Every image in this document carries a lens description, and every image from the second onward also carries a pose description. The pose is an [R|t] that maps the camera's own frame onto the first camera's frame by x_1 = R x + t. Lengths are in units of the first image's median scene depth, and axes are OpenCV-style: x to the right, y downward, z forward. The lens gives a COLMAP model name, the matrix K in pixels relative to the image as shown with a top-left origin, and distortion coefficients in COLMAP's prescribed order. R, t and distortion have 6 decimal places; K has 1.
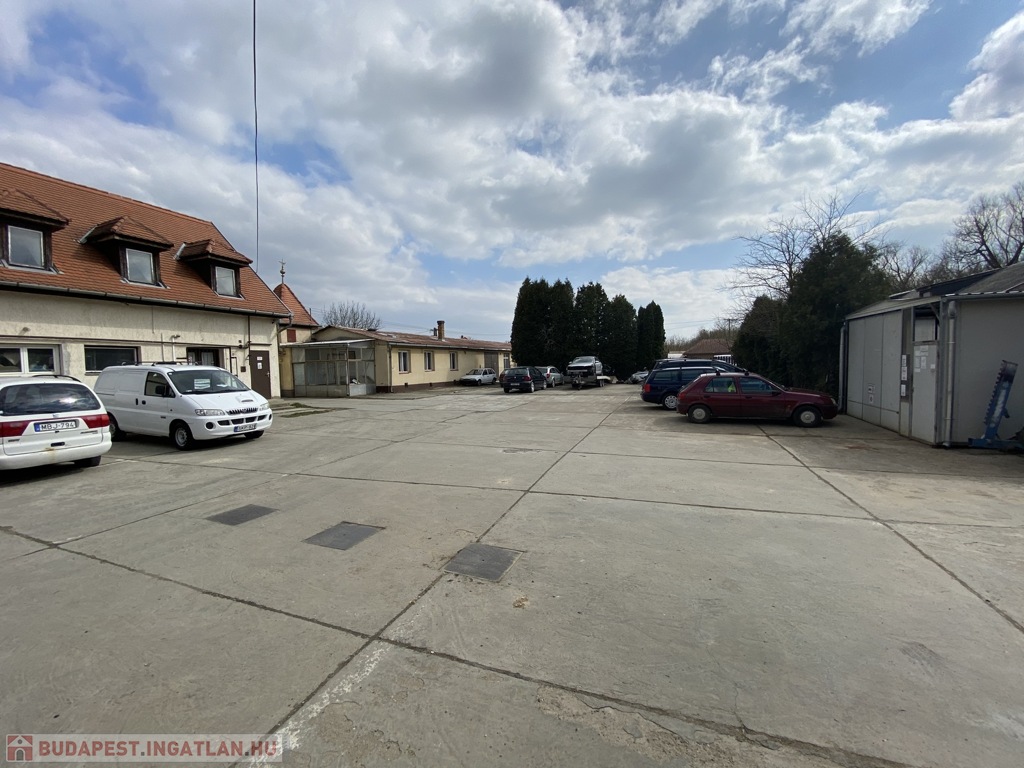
lens RADIAL K [[411.1, 0, 508.6], [0, 411.1, 387.6], [0, 0, 1]] dist [0.021486, -0.020866]
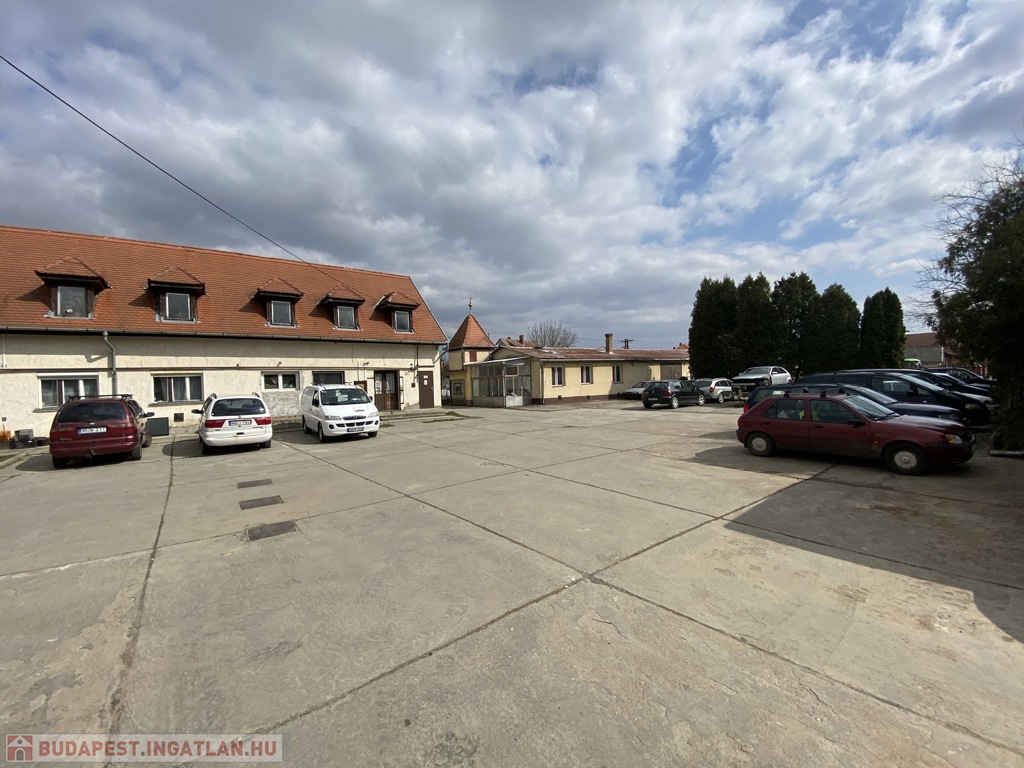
lens RADIAL K [[406.3, 0, 509.8], [0, 406.3, 334.7], [0, 0, 1]] dist [0.029935, -0.020596]
pose [[0.849506, -0.065460, -0.523501, 0.332199], [-0.014878, 0.988906, -0.147798, -0.015268], [0.527368, 0.133344, 0.839108, 0.027310]]
